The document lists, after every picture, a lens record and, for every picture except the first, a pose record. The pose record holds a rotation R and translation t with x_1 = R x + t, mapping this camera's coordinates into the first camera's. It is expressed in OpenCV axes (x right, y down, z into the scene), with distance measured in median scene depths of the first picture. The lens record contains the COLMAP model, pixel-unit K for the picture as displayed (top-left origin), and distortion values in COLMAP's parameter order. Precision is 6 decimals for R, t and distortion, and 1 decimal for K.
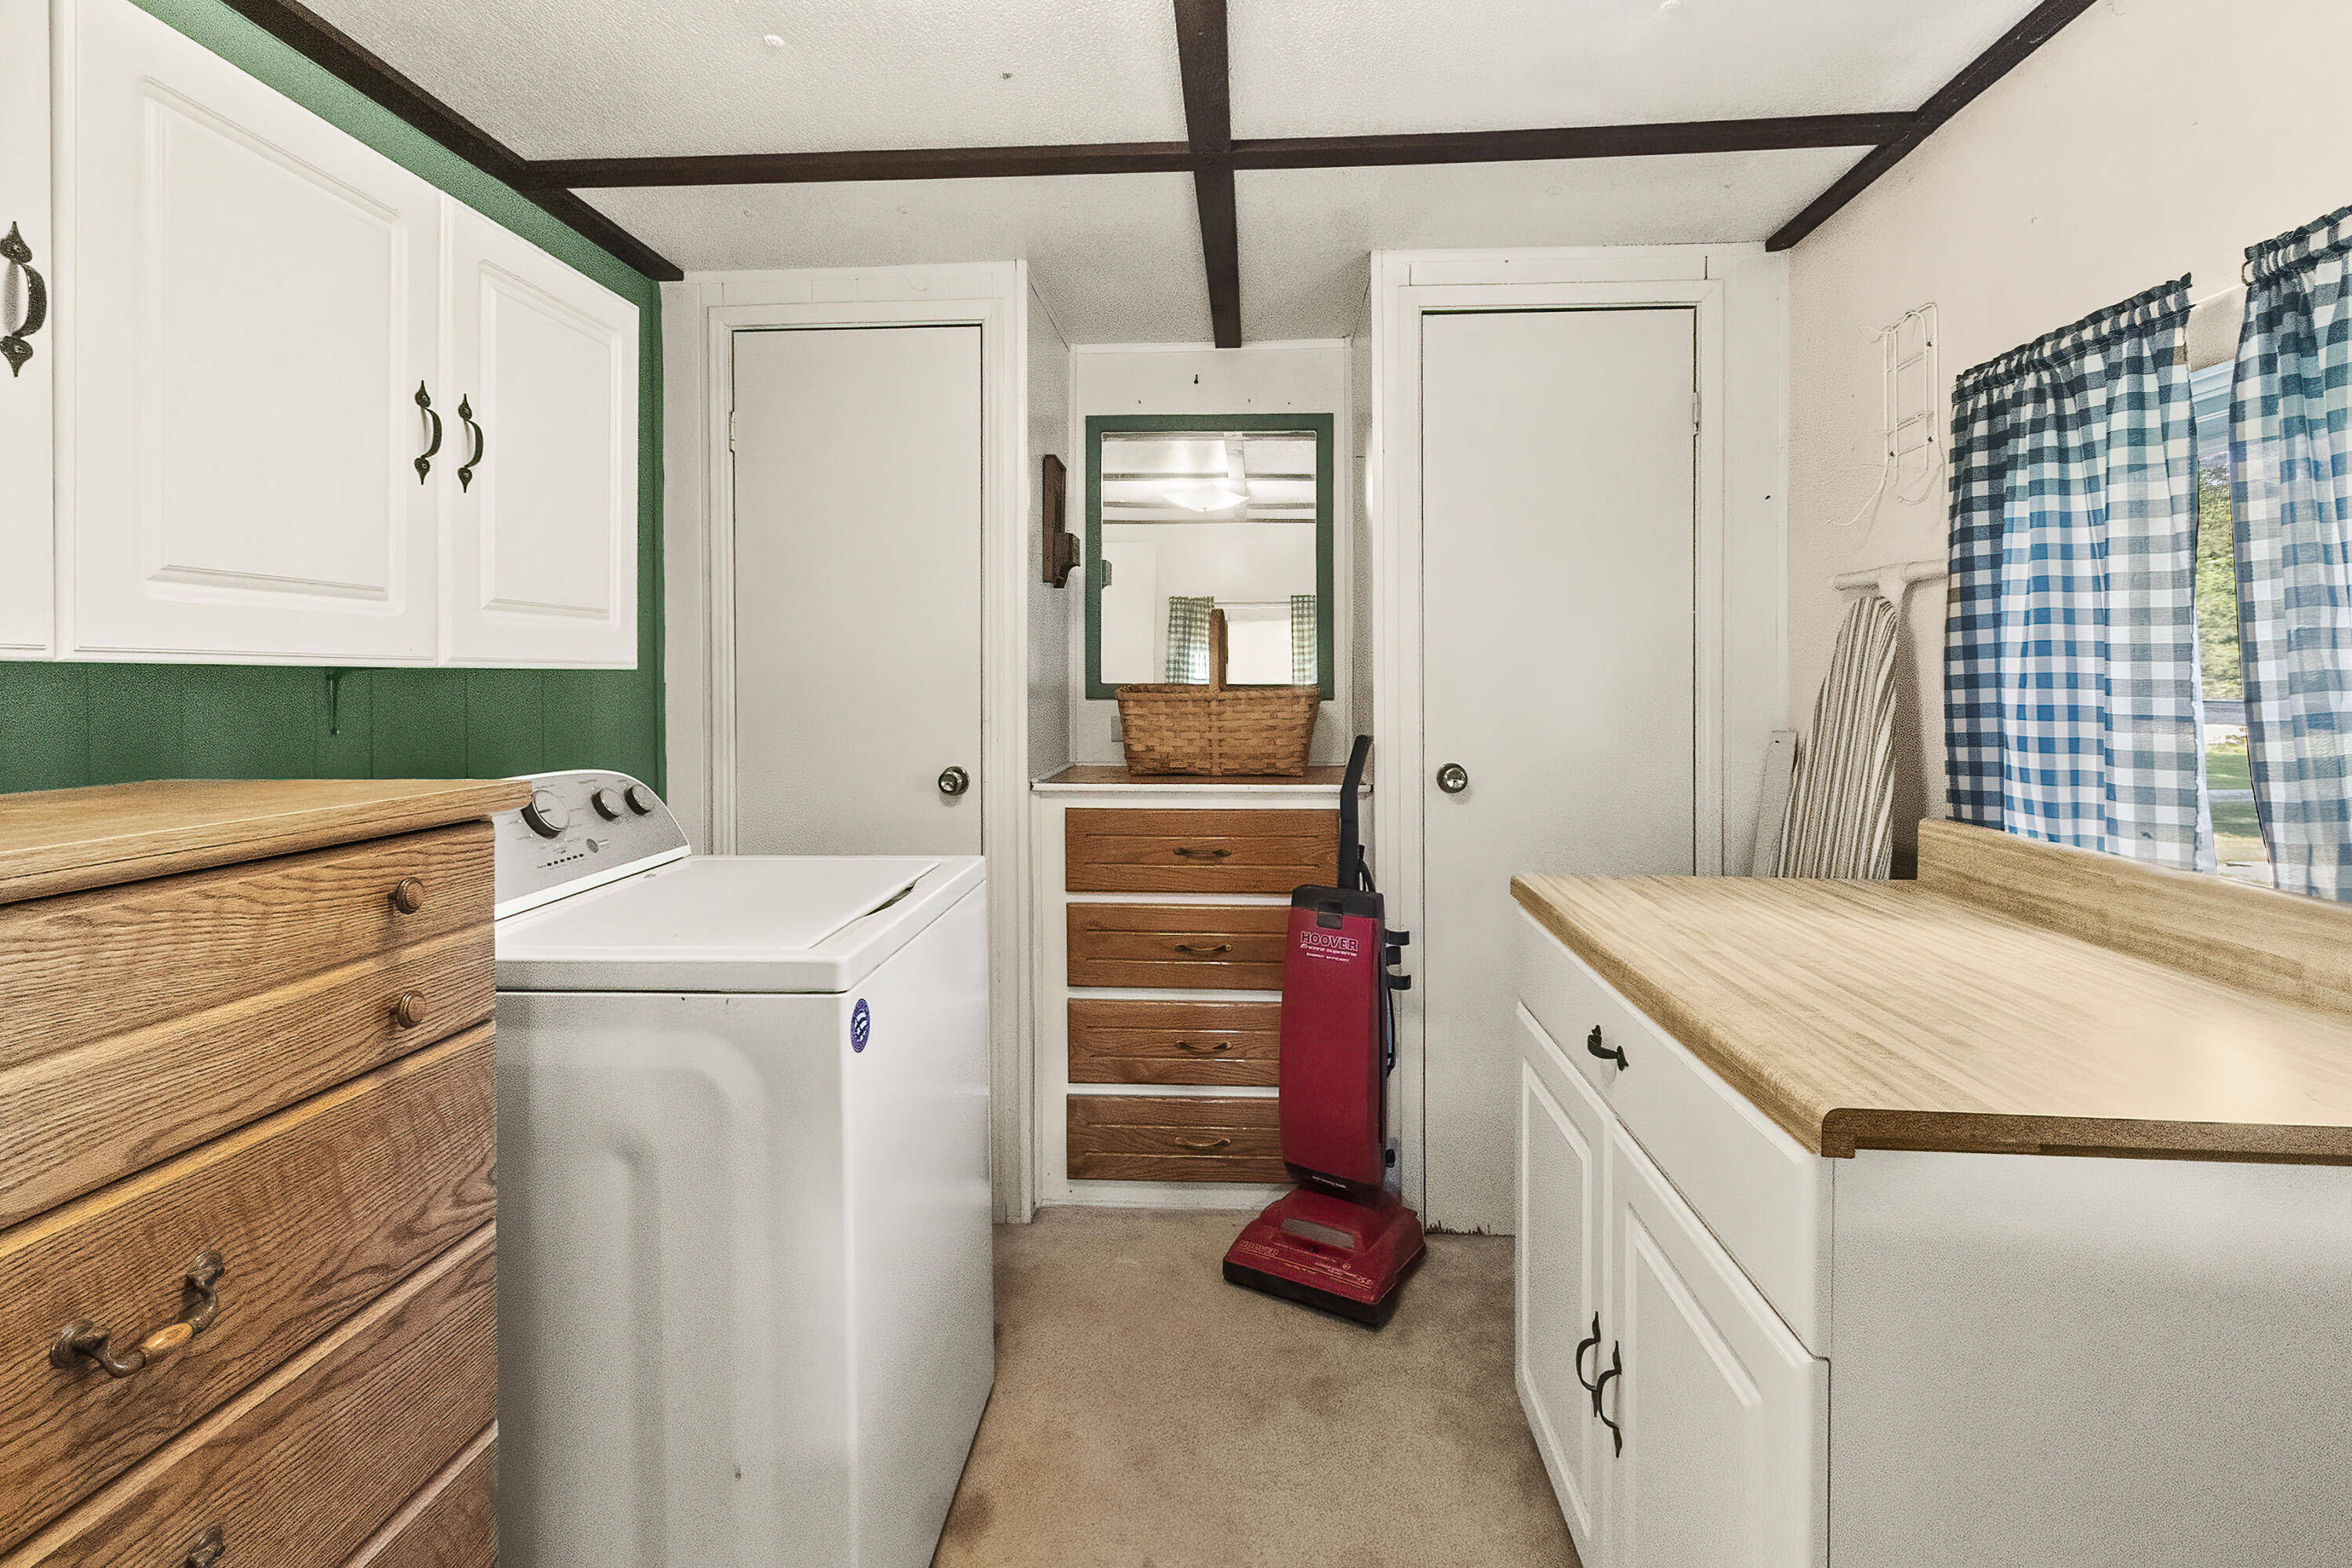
lens RADIAL K [[1118.5, 0, 1171.8], [0, 1118.5, 694.2], [0, 0, 1]] dist [0.003711, -0.000158]
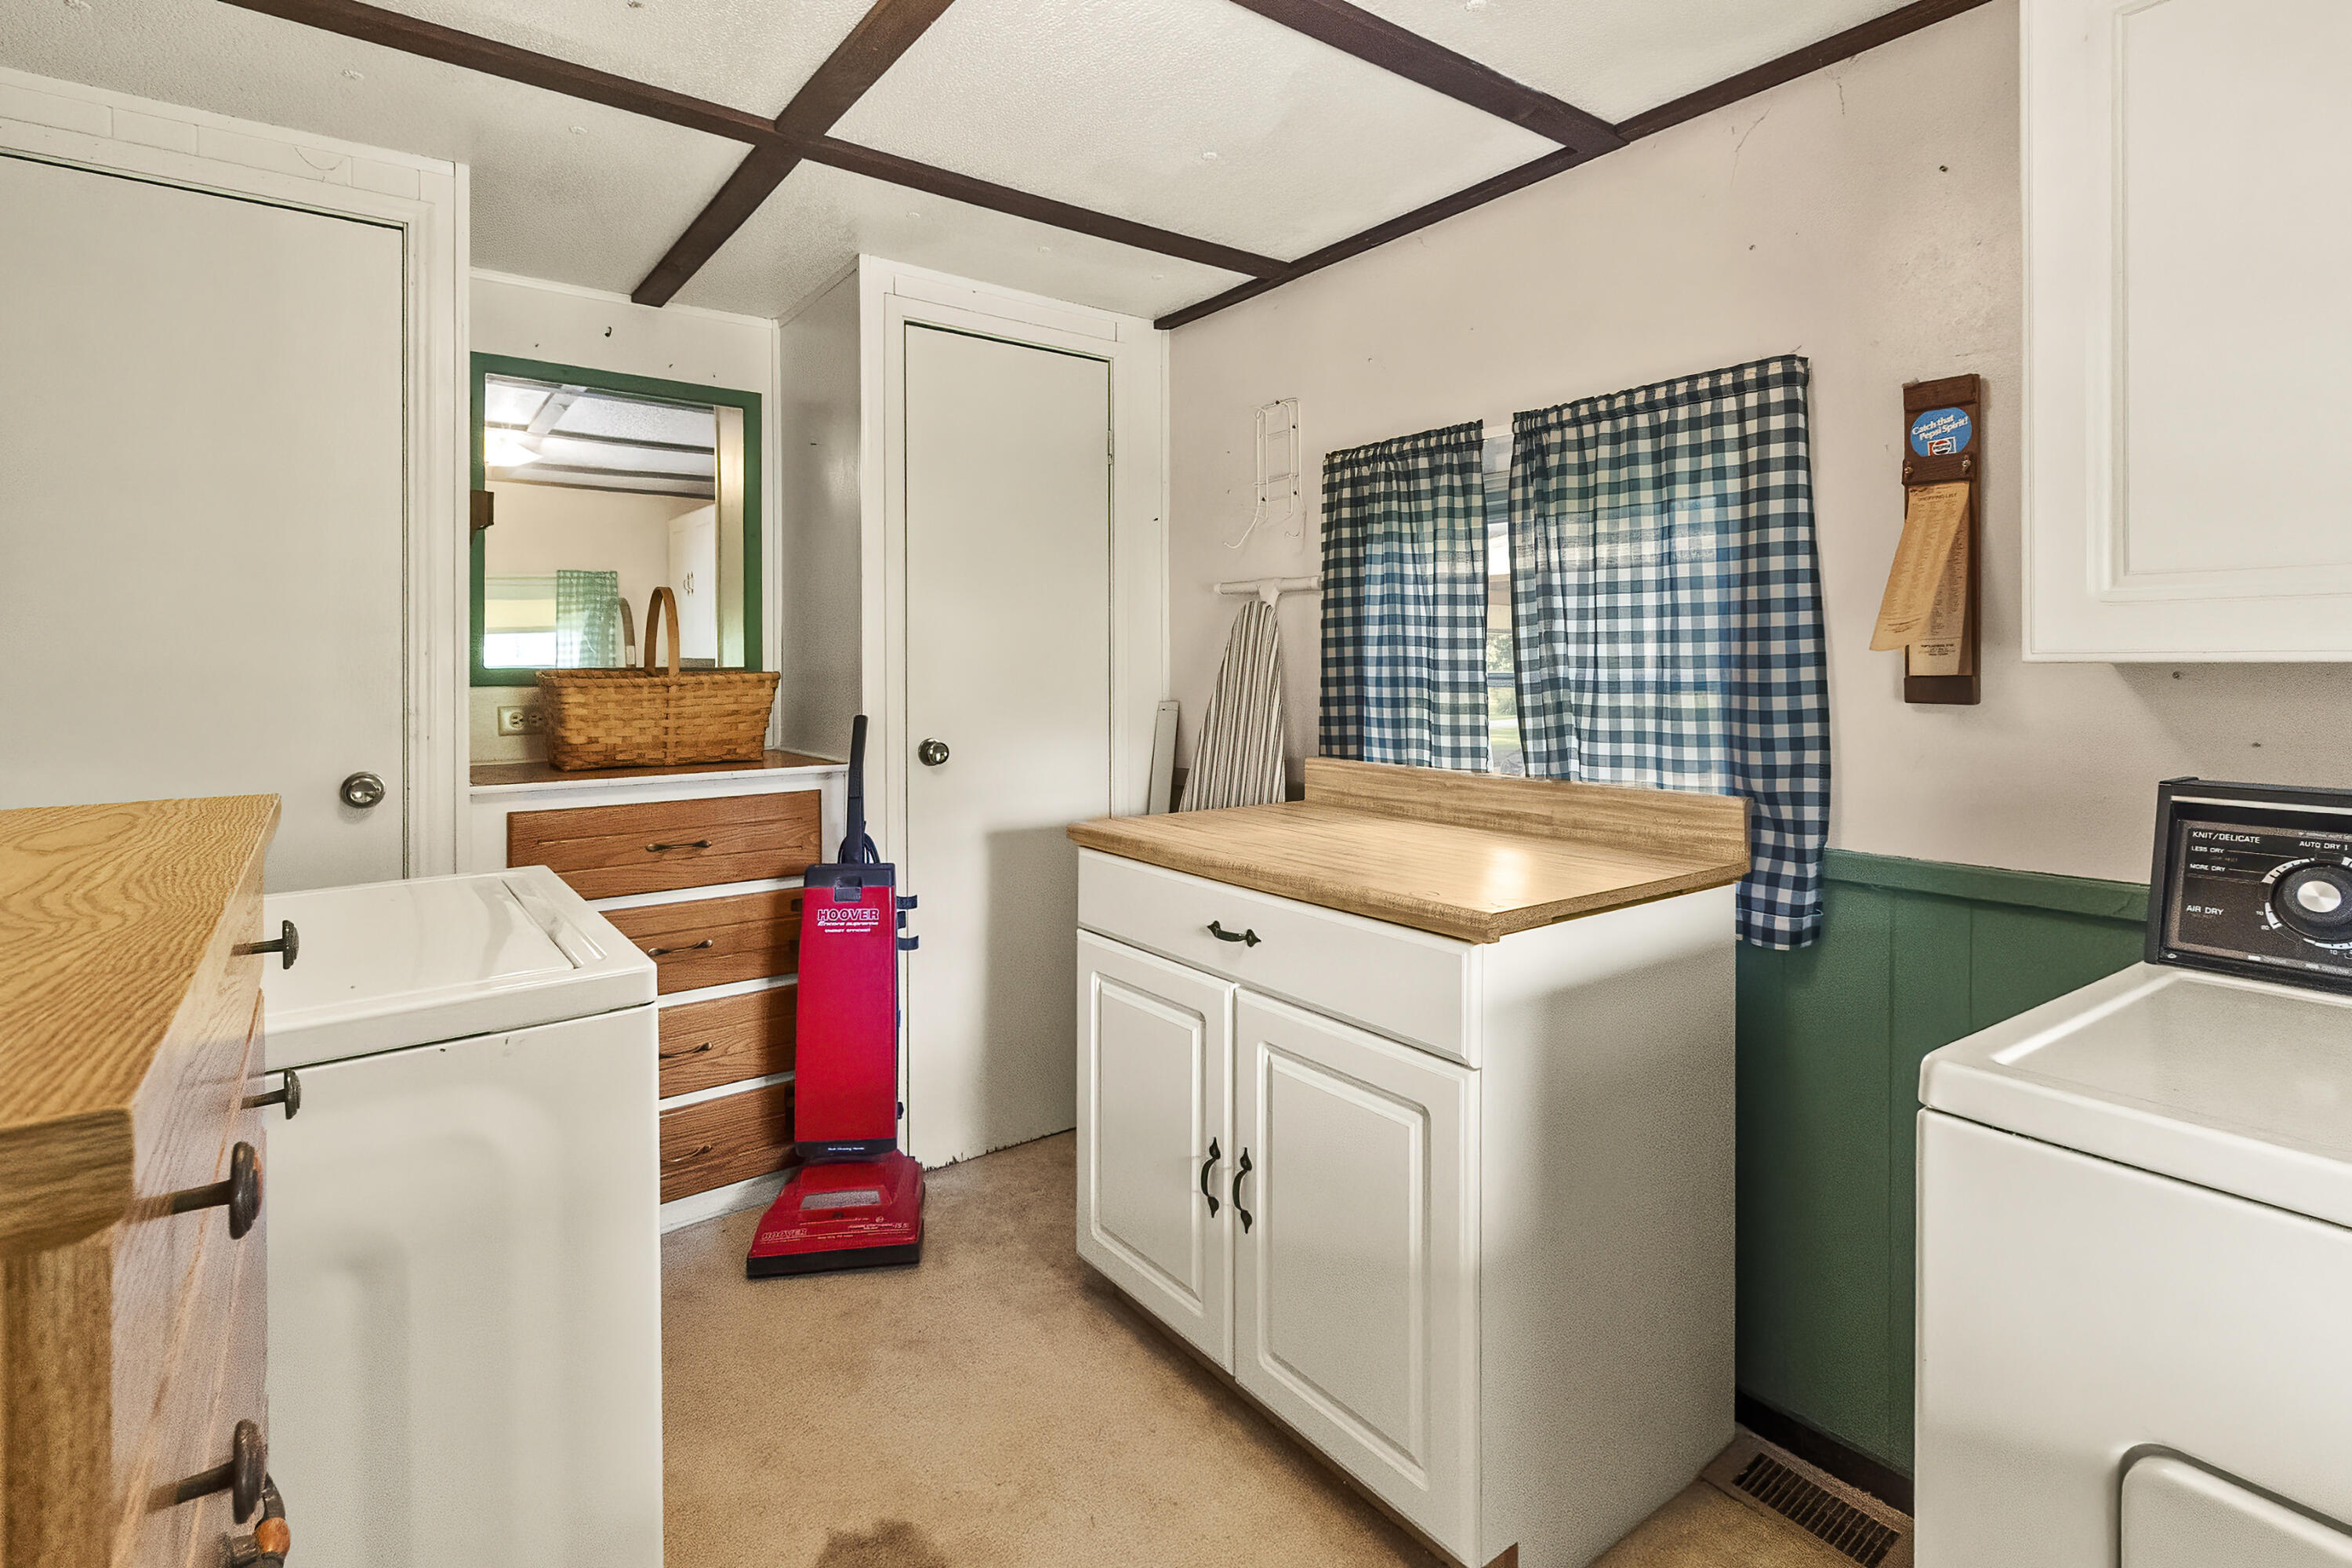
lens RADIAL K [[1118.5, 0, 1184.2], [0, 1118.5, 675.1], [0, 0, 1]] dist [0.003711, -0.000158]
pose [[0.754729, -0.009287, 0.655971, -0.387428], [0.012014, 0.999928, 0.000333, 0.002728], [-0.655927, 0.007629, 0.754786, 0.016047]]
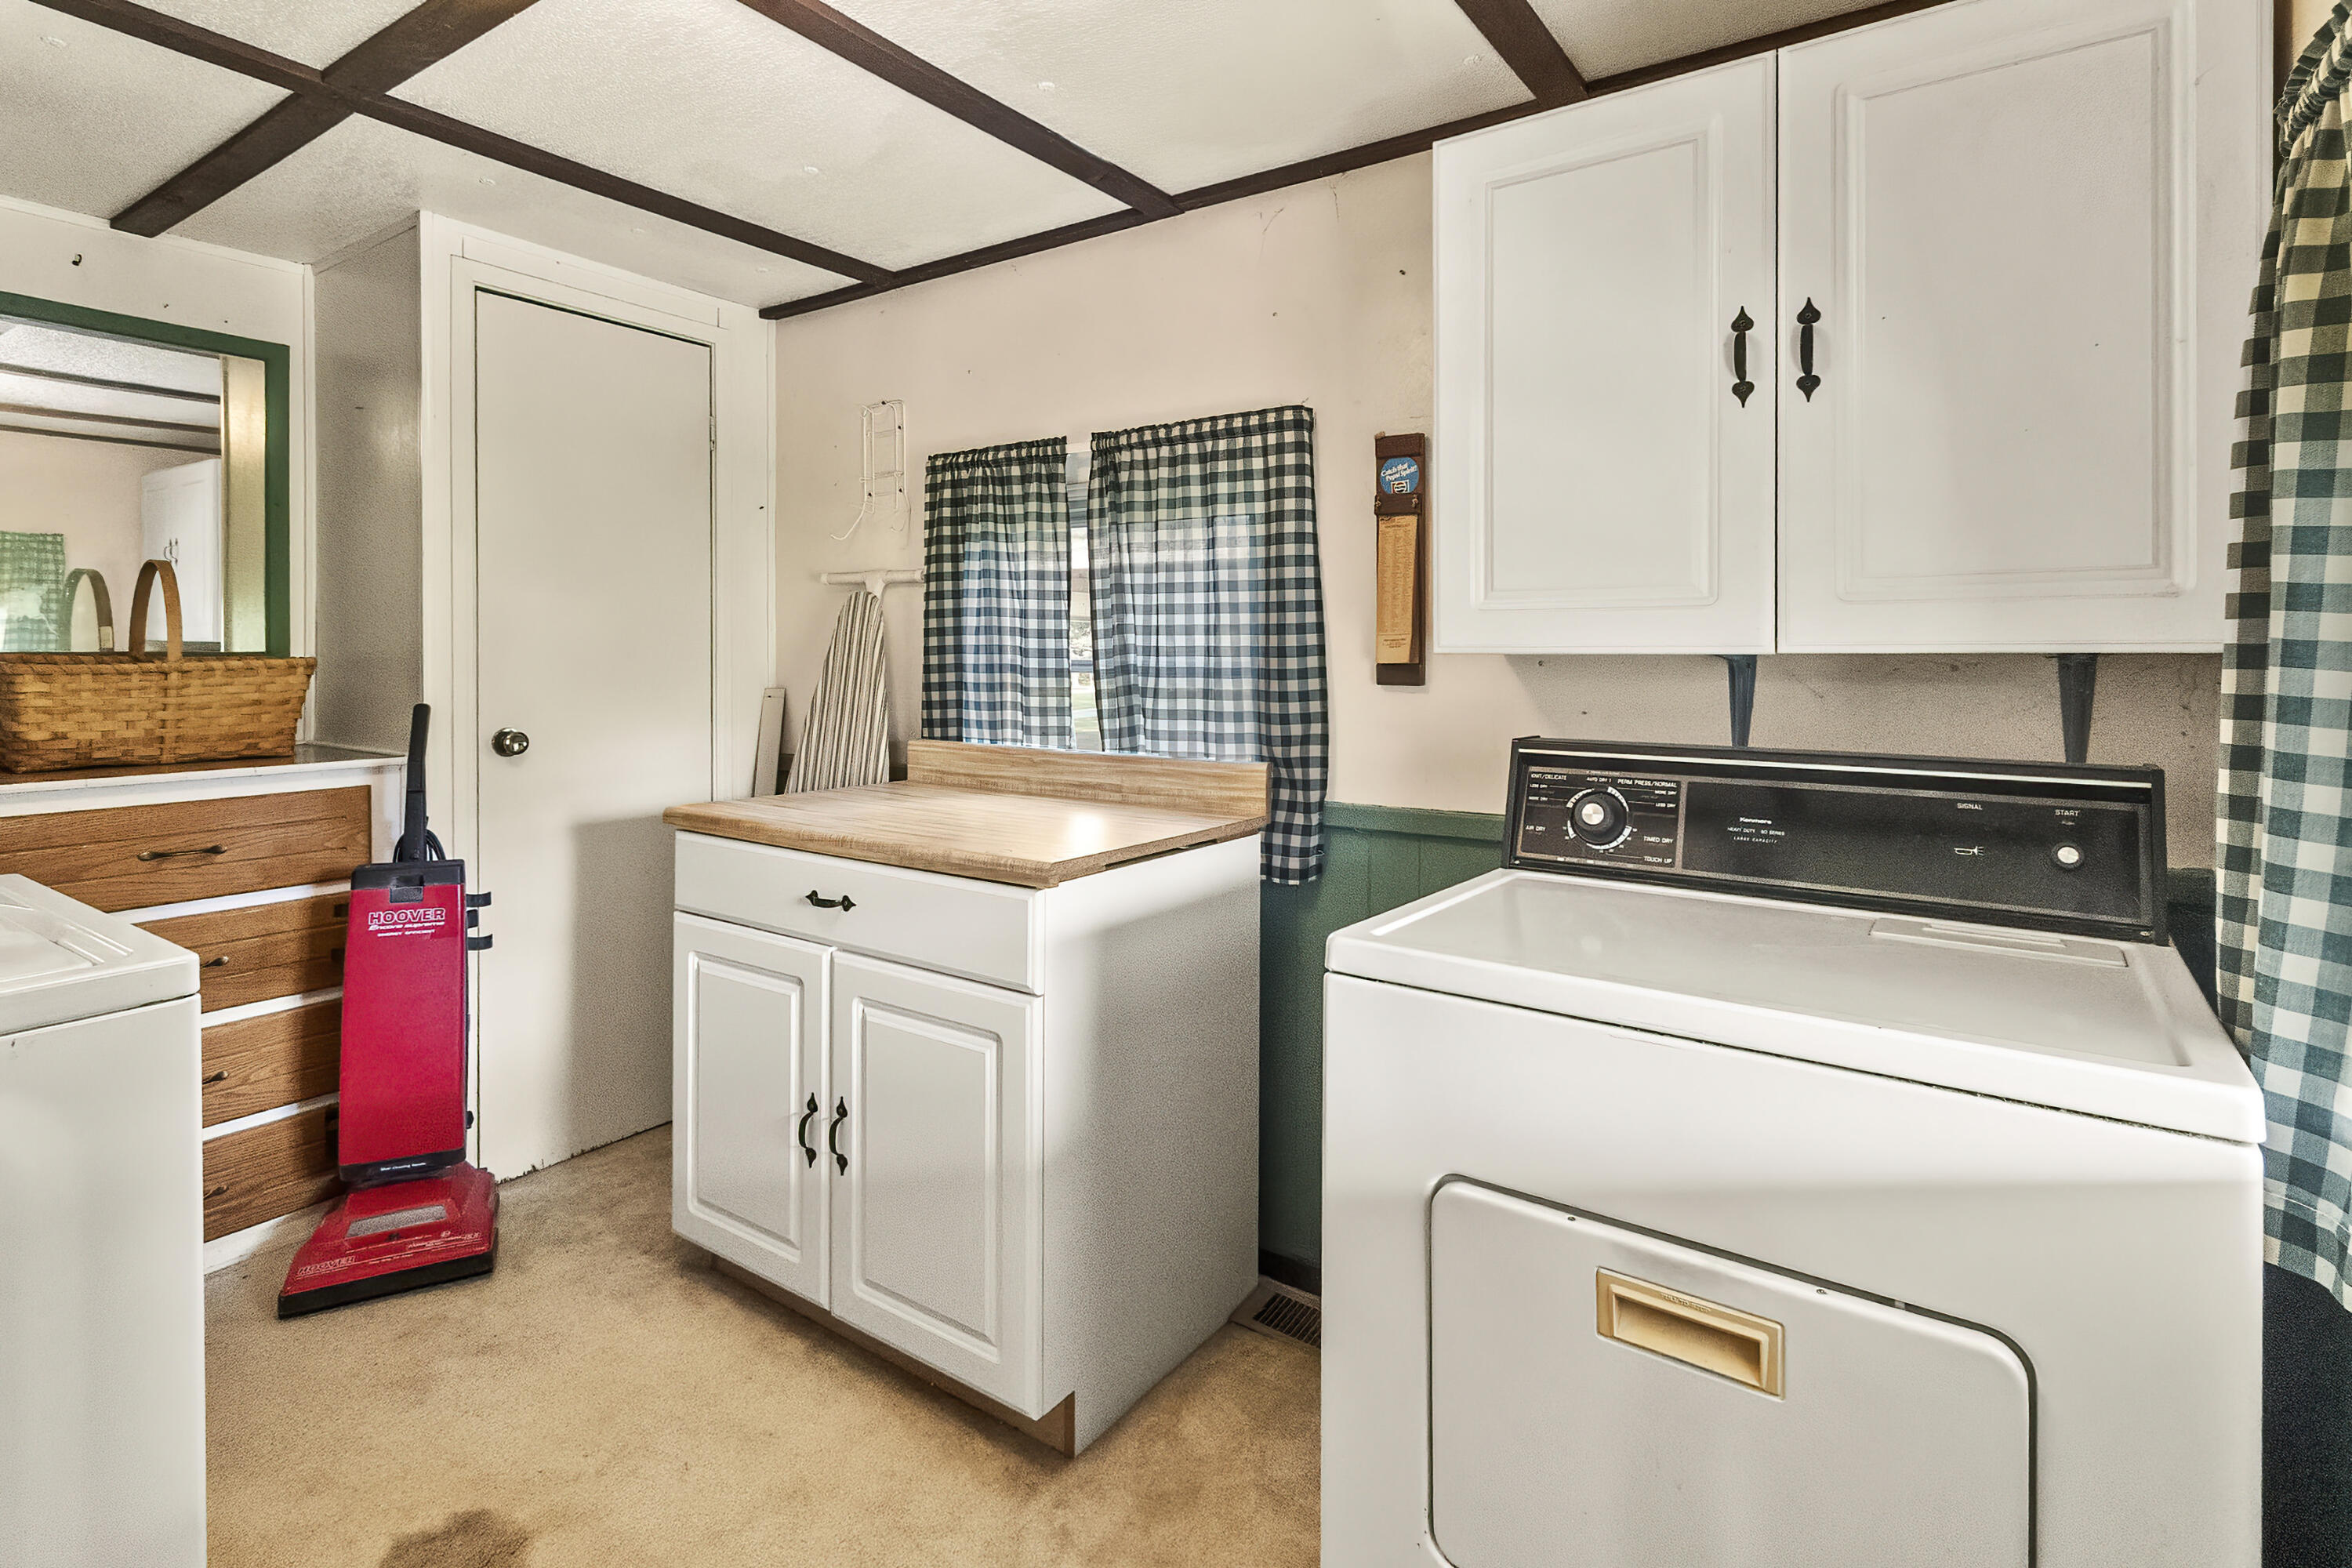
lens RADIAL K [[1118.5, 0, 1178.7], [0, 1118.5, 664.1], [0, 0, 1]] dist [0.003711, -0.000158]
pose [[0.506345, -0.009198, 0.862282, -0.458637], [0.009209, 0.999944, 0.005259, 0.003256], [-0.862282, 0.005278, 0.506401, -0.092786]]
